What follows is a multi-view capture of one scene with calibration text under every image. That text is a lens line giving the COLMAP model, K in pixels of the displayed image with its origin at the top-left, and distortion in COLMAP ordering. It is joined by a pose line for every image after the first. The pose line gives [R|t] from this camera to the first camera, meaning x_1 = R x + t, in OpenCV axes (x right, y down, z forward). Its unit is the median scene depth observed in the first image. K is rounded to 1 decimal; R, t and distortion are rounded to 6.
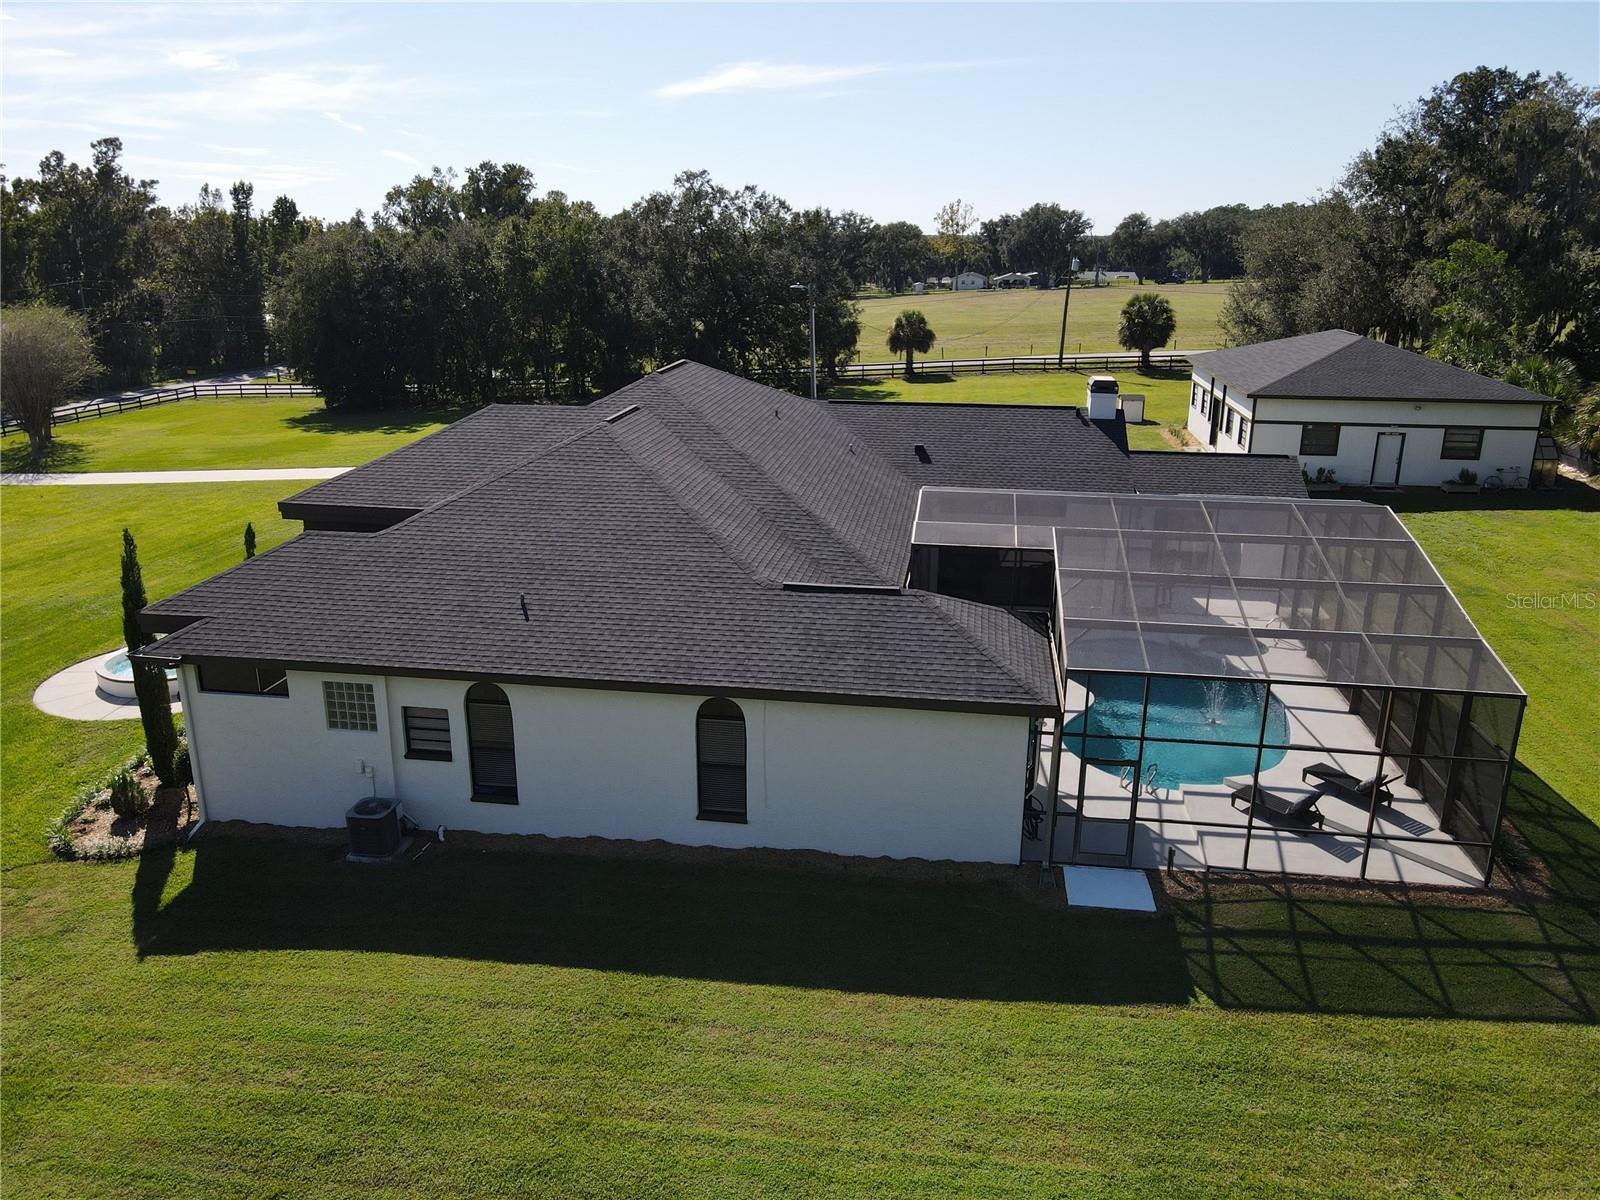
lens RADIAL K [[1181.1, 0, 797.0], [0, 1181.1, 600.7], [0, 0, 1]] dist [-0.003240, 0.026886]
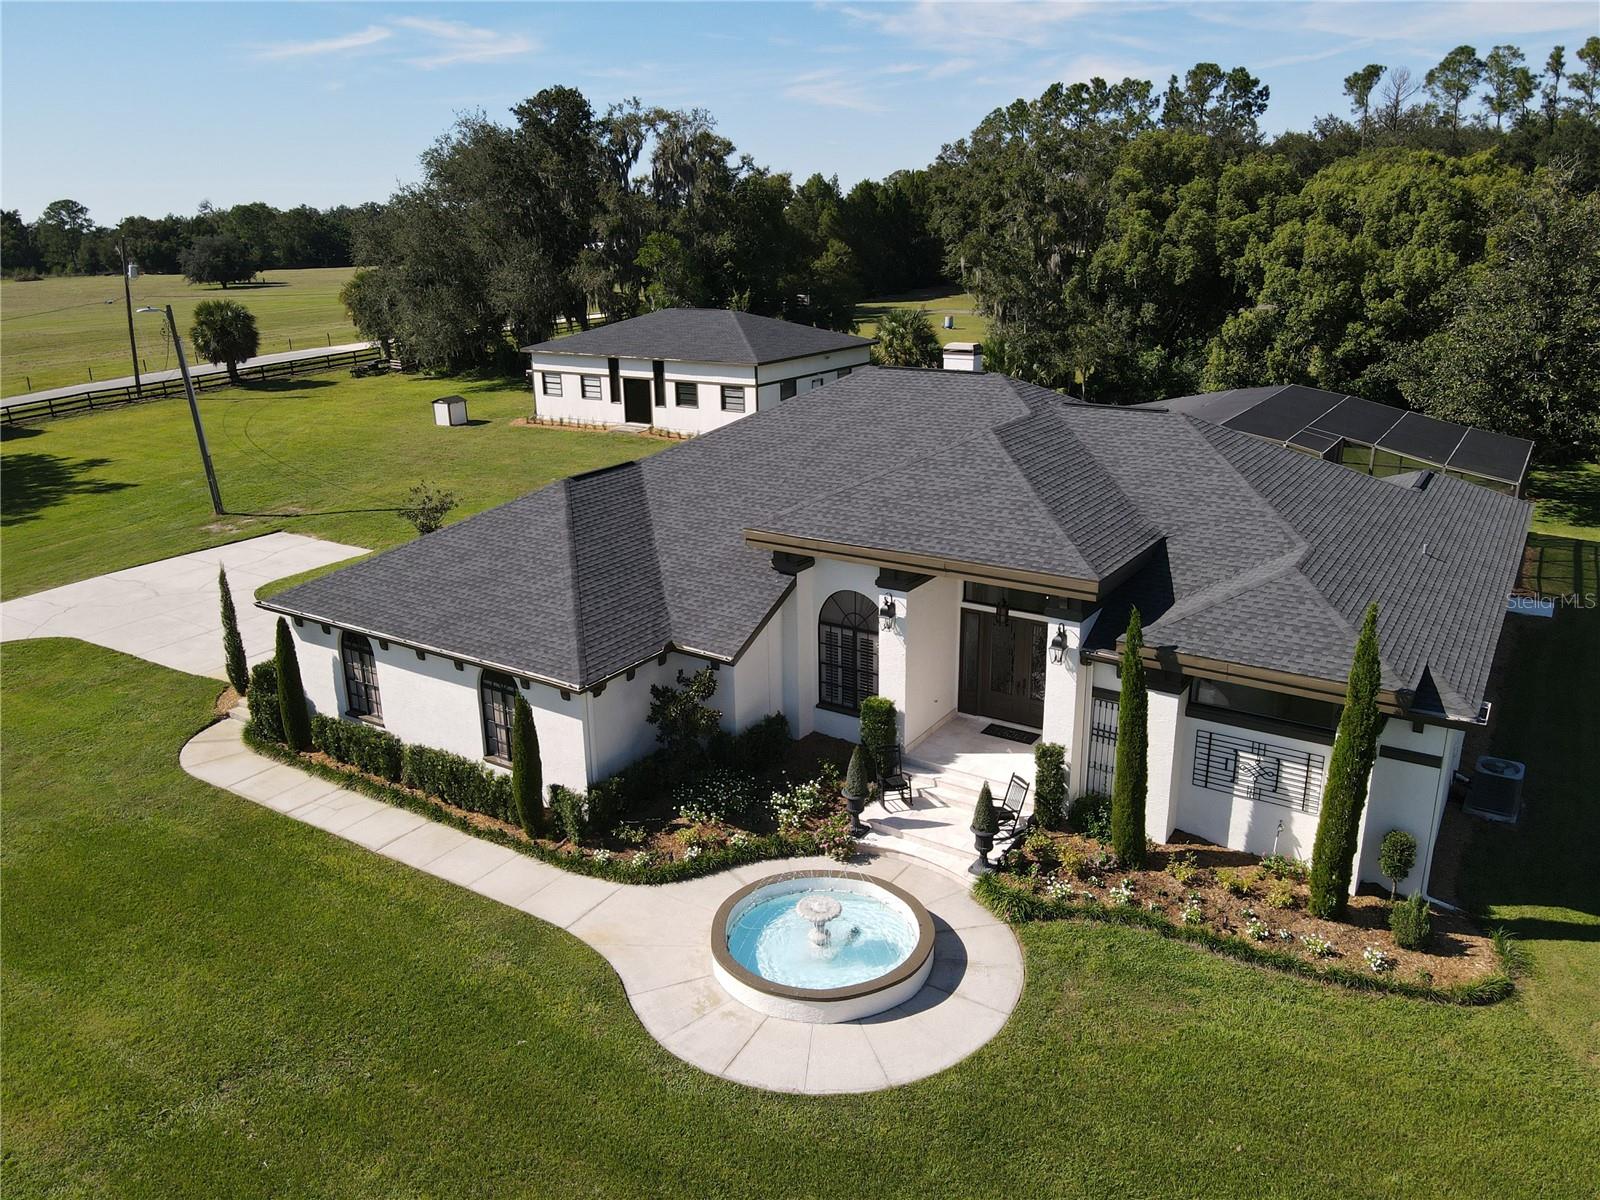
lens RADIAL K [[1184.0, 0, 790.6], [0, 1184.0, 597.9], [0, 0, 1]] dist [-0.016087, 0.046290]
pose [[0.419595, -0.285732, 0.861567, -1.315276], [0.287362, 0.942159, 0.172510, -0.292016], [-0.861024, 0.175197, 0.477434, 0.899362]]
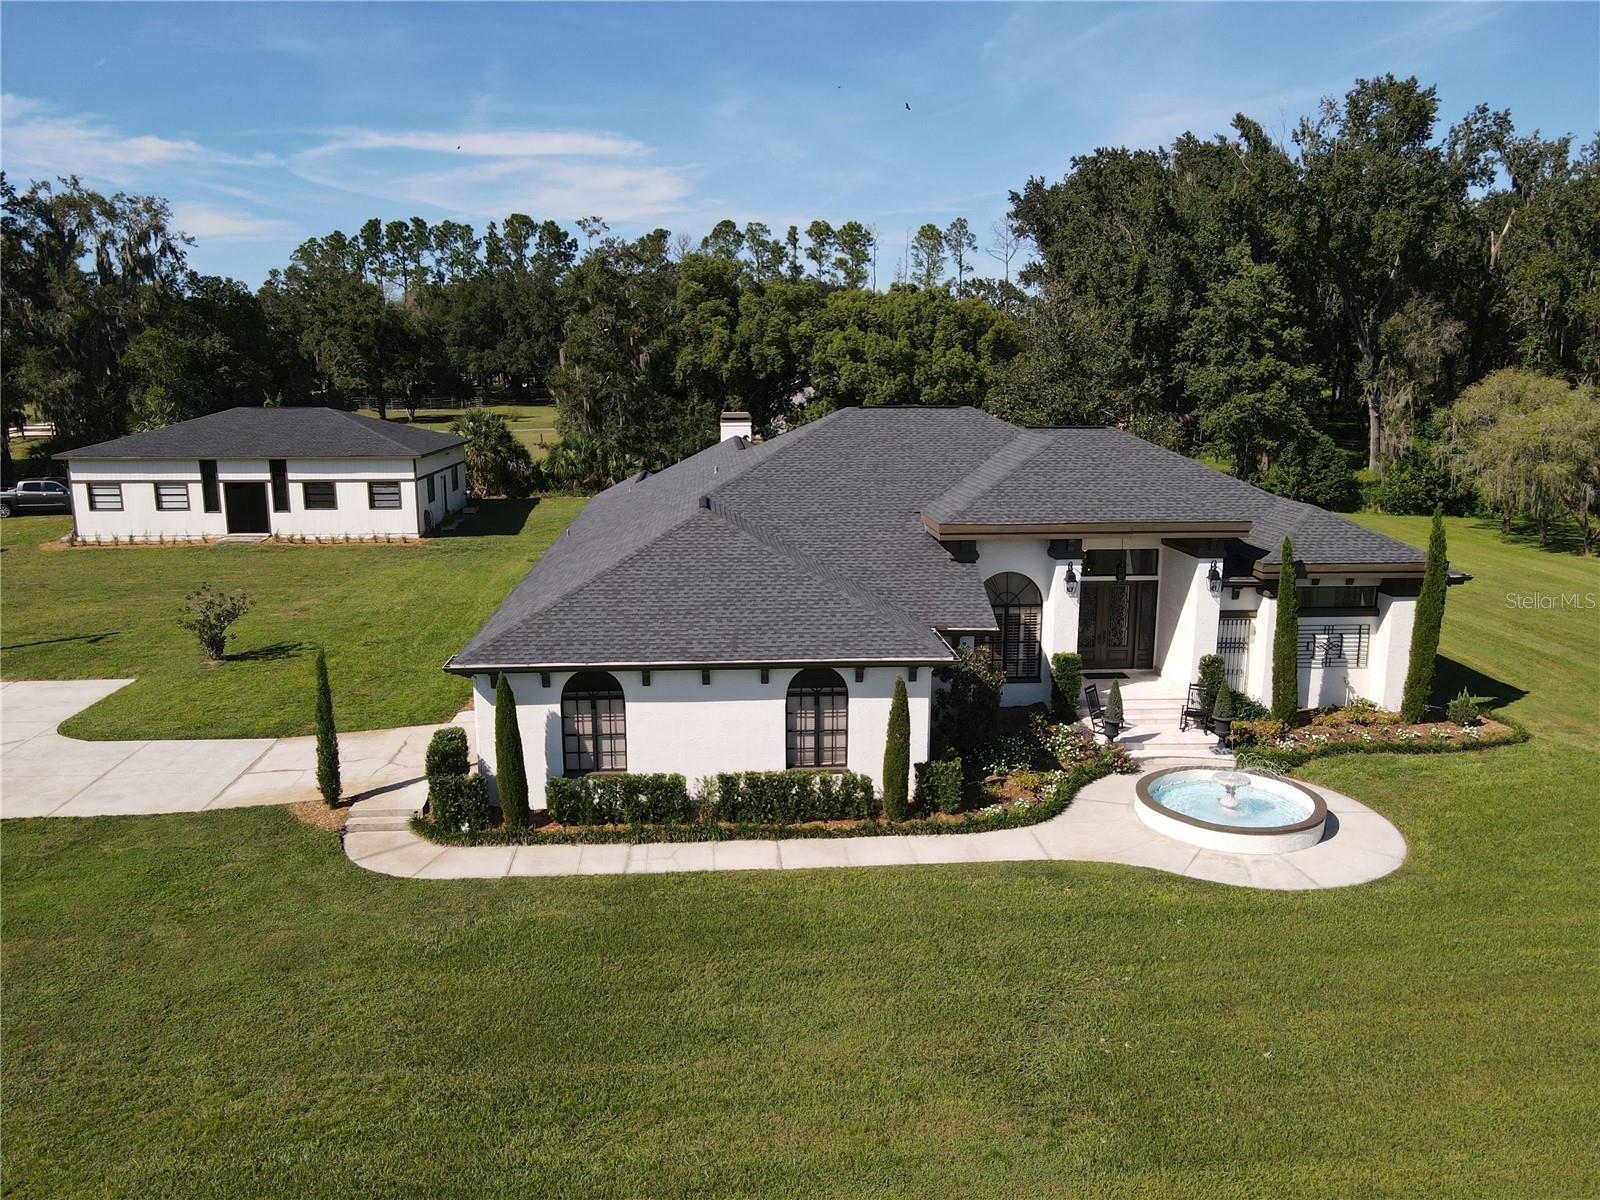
lens RADIAL K [[1179.3, 0, 792.7], [0, 1179.3, 600.3], [0, 0, 1]] dist [-0.007771, 0.038990]
pose [[-0.221385, -0.194358, 0.955622, -1.516785], [0.289078, 0.922813, 0.254655, -0.449477], [-0.931355, 0.332626, -0.148112, 1.733686]]
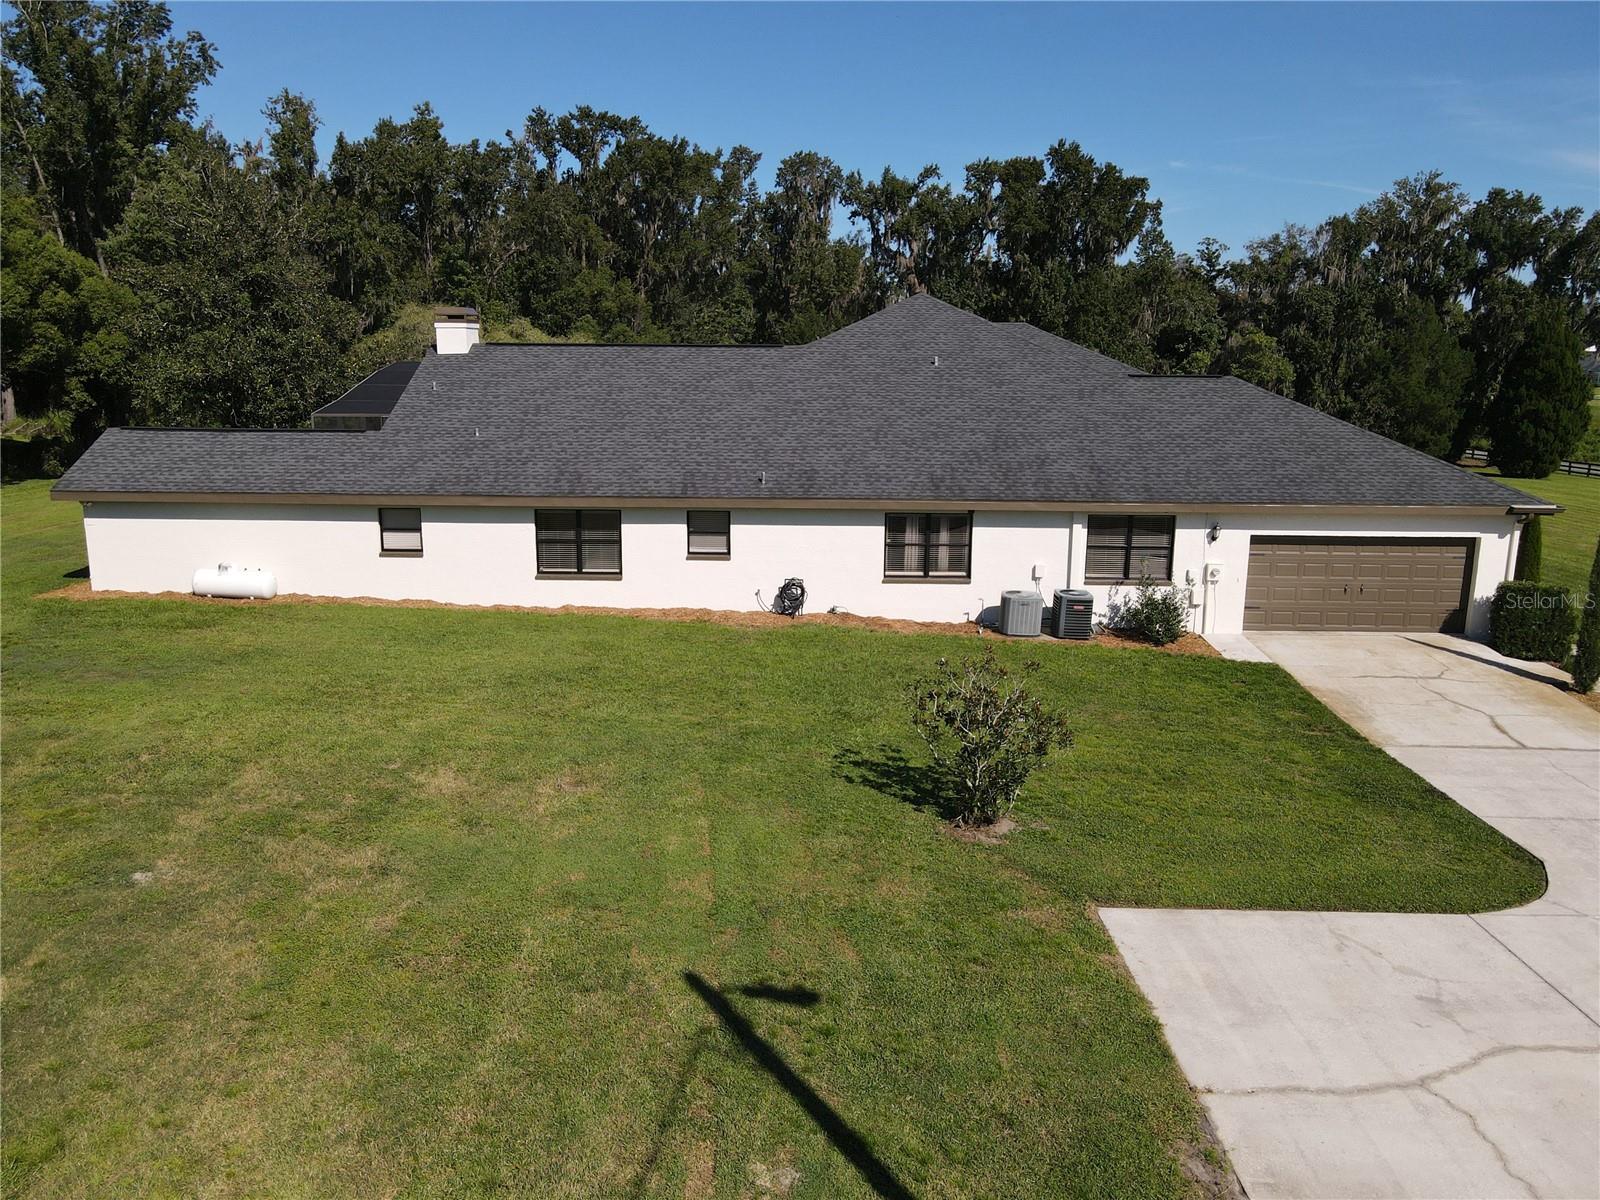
lens RADIAL K [[1177.6, 0, 796.0], [0, 1177.6, 600.6], [0, 0, 1]] dist [-0.006764, 0.028804]
pose [[-0.990297, 0.015642, -0.138086, 0.200623], [-0.053951, 0.872436, 0.485742, -0.612445], [0.128069, 0.488479, -0.863126, 2.668820]]
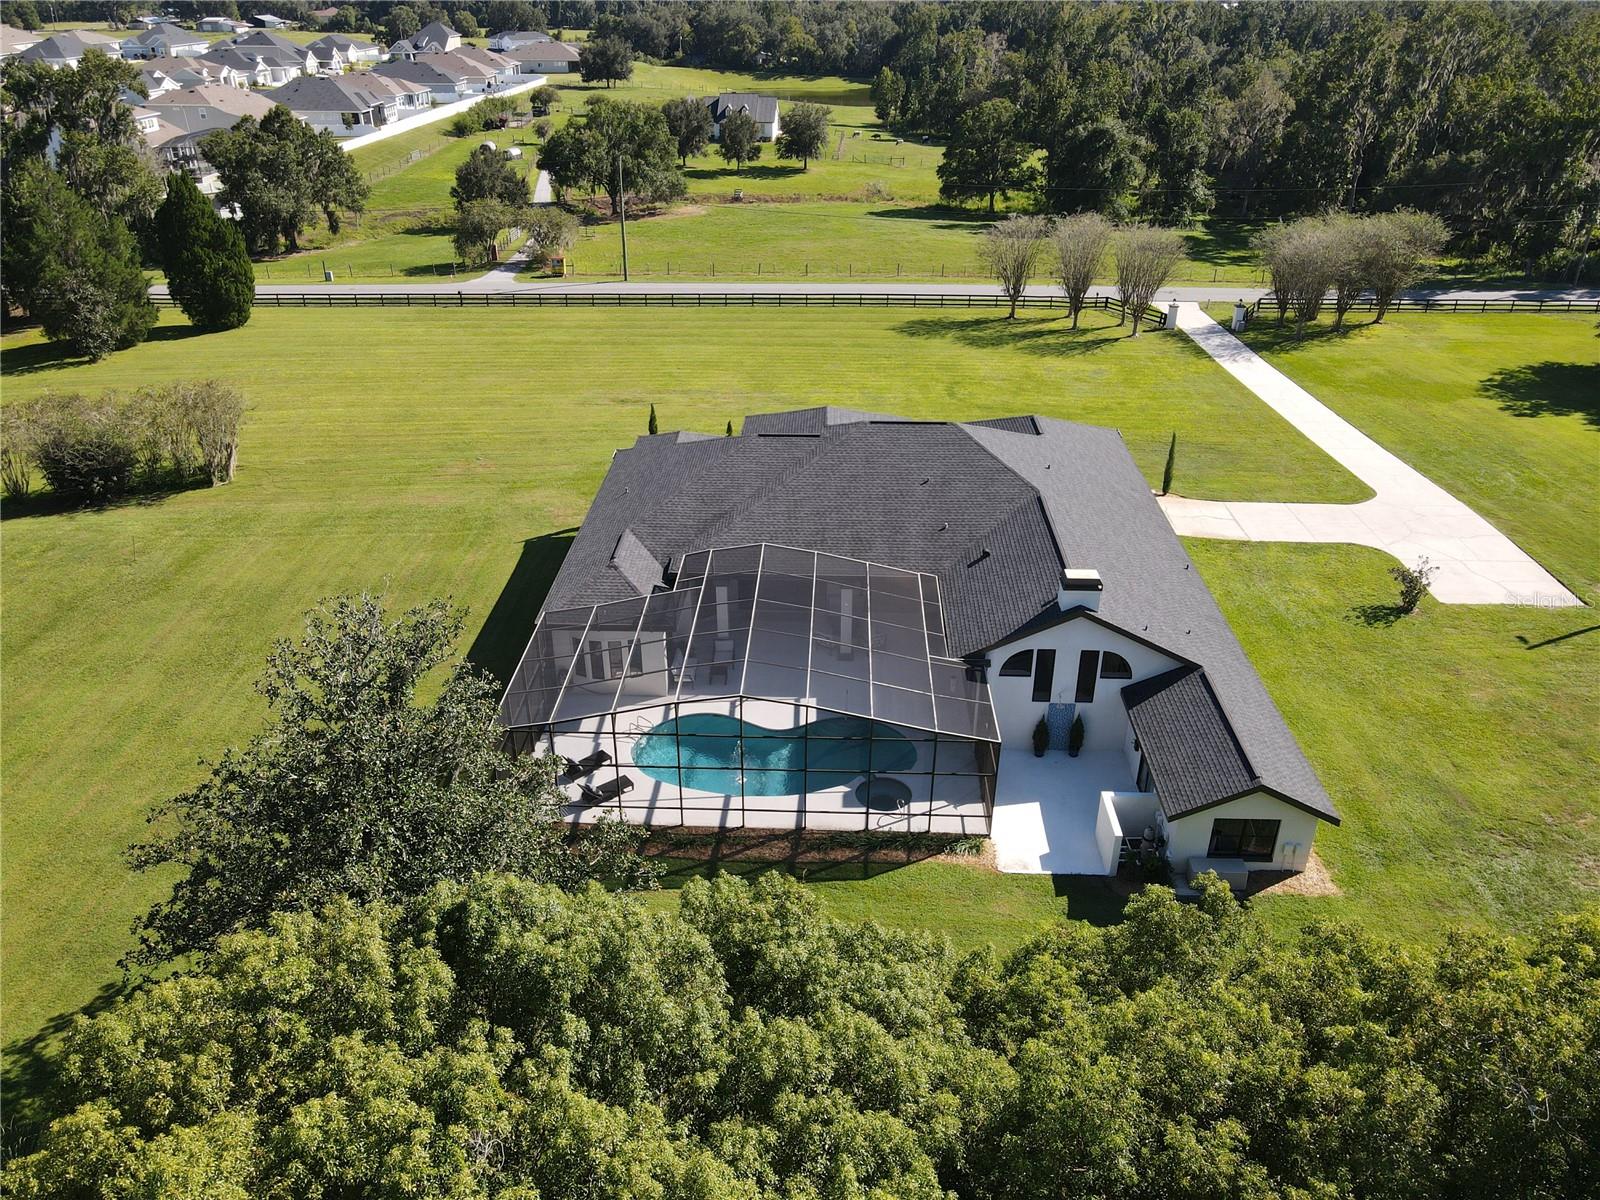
lens RADIAL K [[1167.6, 0, 801.0], [0, 1167.6, 601.3], [0, 0, 1]] dist [-0.000984, 0.033629]
pose [[0.107710, 0.464434, -0.879033, 1.629858], [-0.295056, 0.859274, 0.417840, -0.745022], [0.949390, 0.214358, 0.229586, 0.785584]]
